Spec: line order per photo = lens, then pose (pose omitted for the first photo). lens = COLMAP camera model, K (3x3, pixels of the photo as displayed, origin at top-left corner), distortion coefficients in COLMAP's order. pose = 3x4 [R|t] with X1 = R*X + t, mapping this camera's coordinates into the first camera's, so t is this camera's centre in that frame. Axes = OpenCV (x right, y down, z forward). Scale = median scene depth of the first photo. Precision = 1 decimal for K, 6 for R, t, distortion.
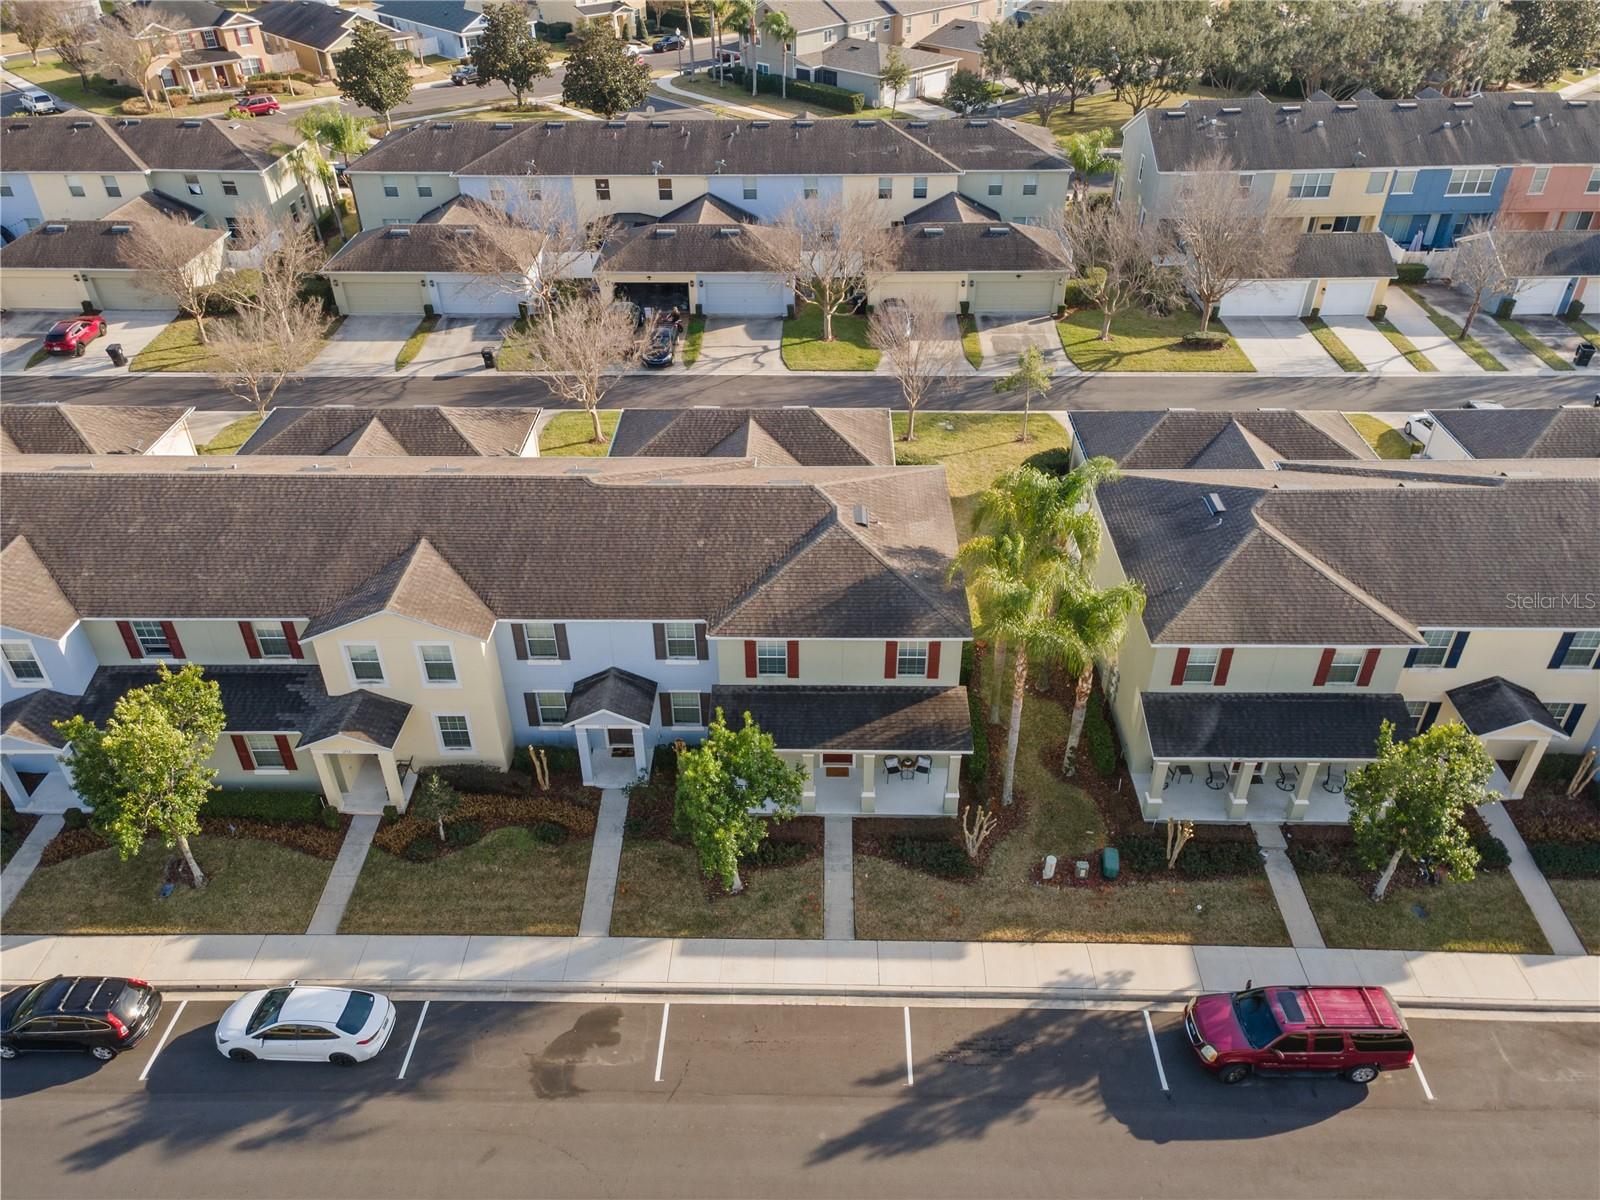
lens RADIAL K [[1158.4, 0, 803.4], [0, 1158.4, 598.2], [0, 0, 1]] dist [0.043760, 0.012691]
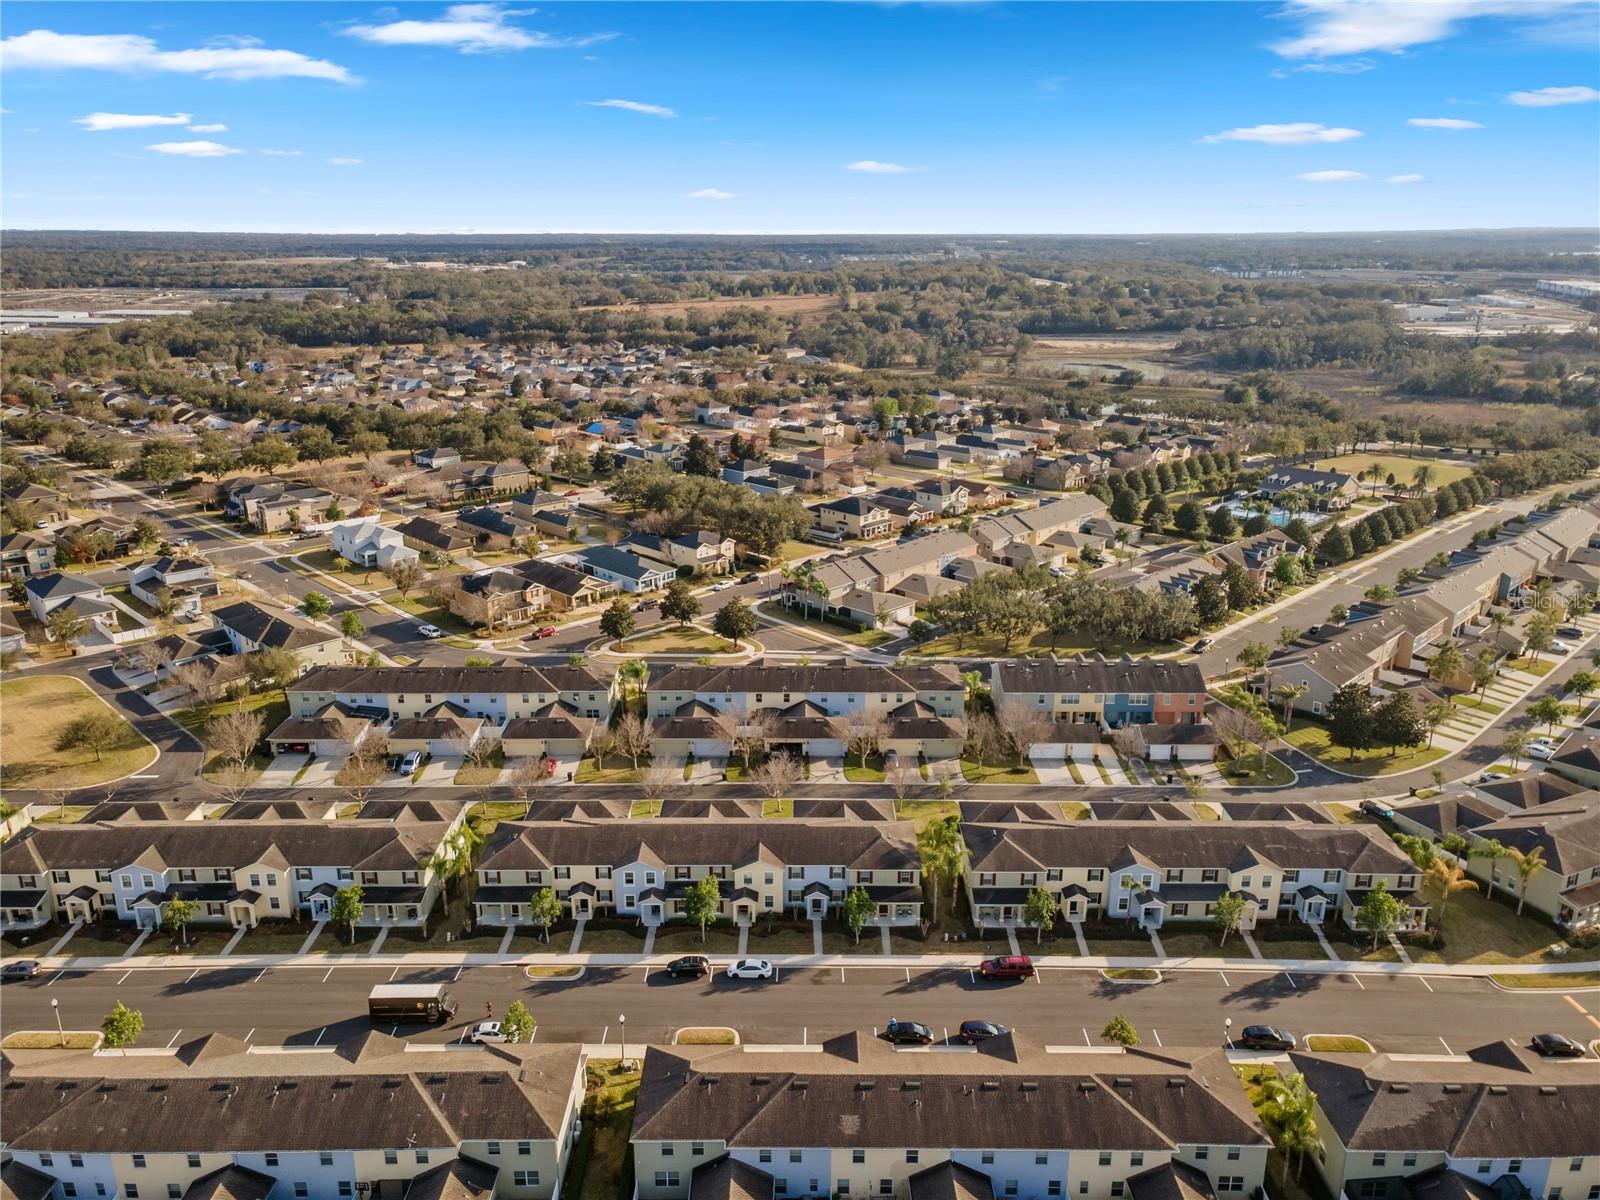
lens RADIAL K [[1158.4, 0, 800.8], [0, 1158.4, 596.9], [0, 0, 1]] dist [0.043760, 0.012691]
pose [[0.999806, 0.004951, 0.019067, -0.160223], [0.001082, 0.952646, -0.304079, 0.171972], [-0.019669, 0.304041, 0.952456, -1.418574]]
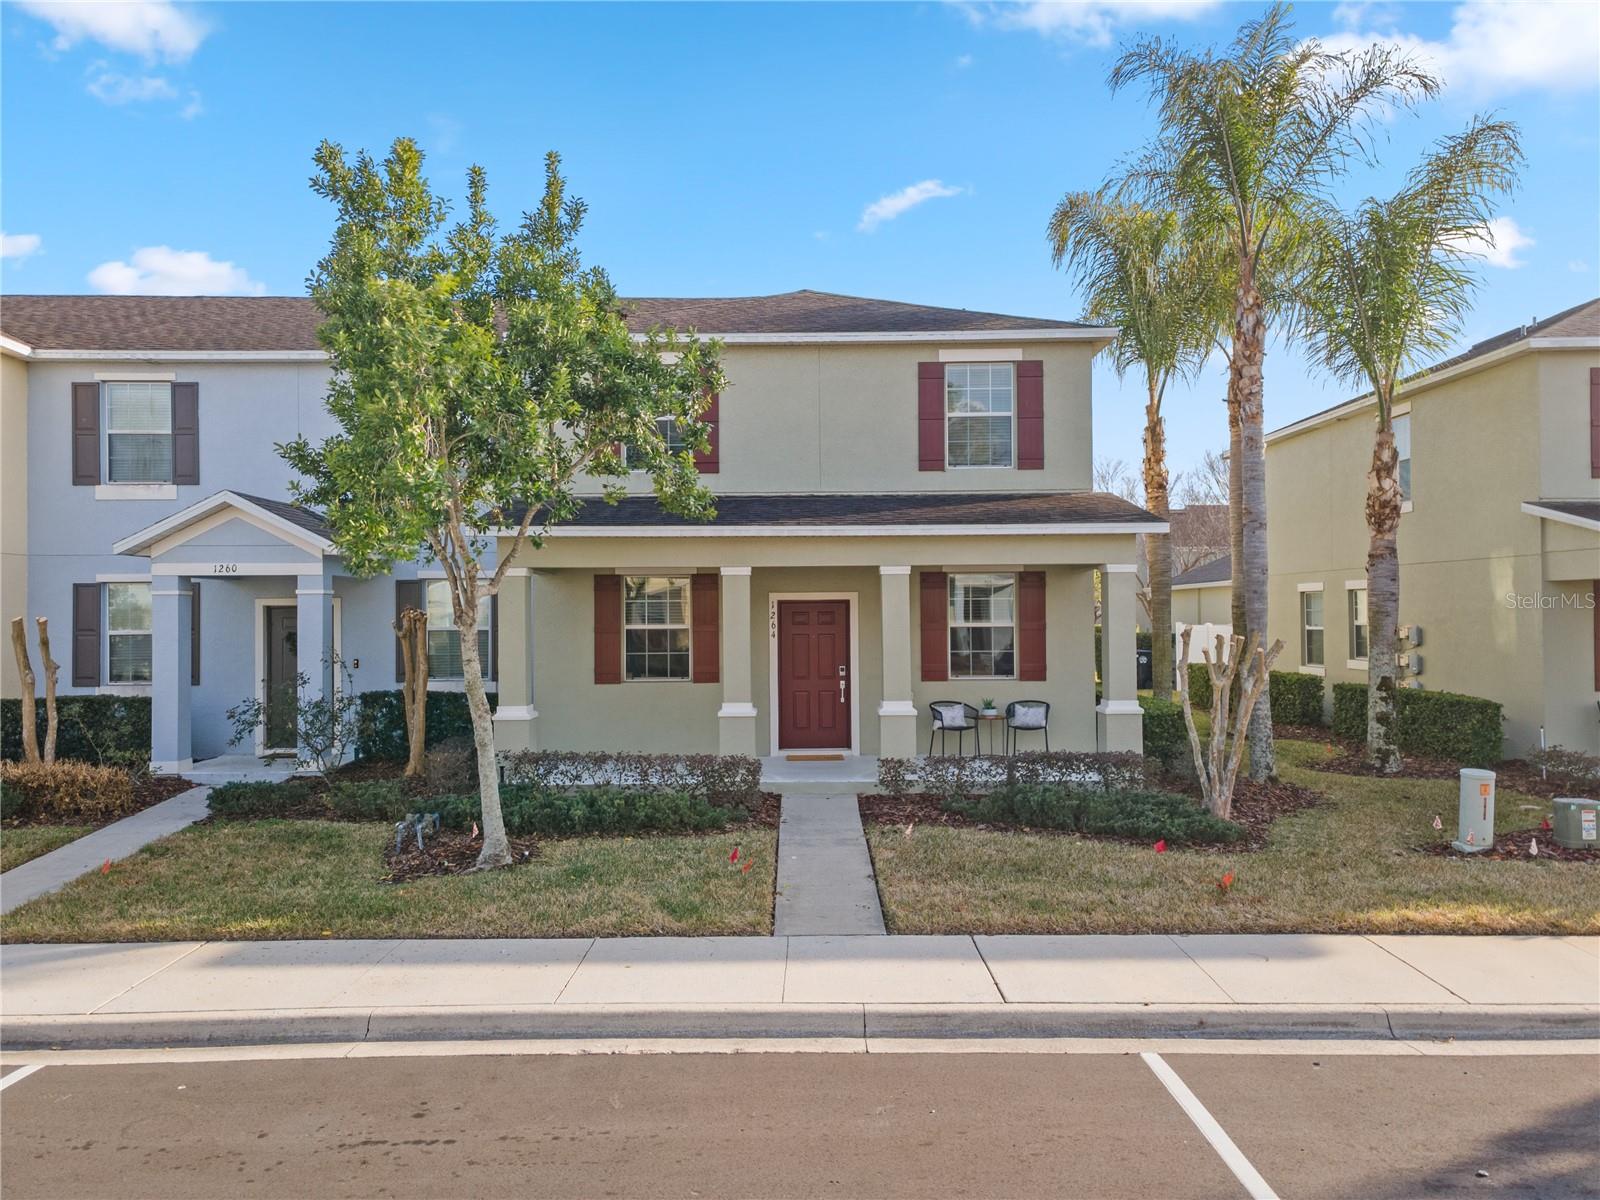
lens RADIAL K [[1158.4, 0, 801.1], [0, 1158.4, 597.3], [0, 0, 1]] dist [0.043760, 0.012691]
pose [[0.999699, -0.000232, 0.024531, 0.008710], [0.014651, 0.807669, -0.589455, 0.200171], [-0.019676, 0.589637, 0.807429, 0.378539]]
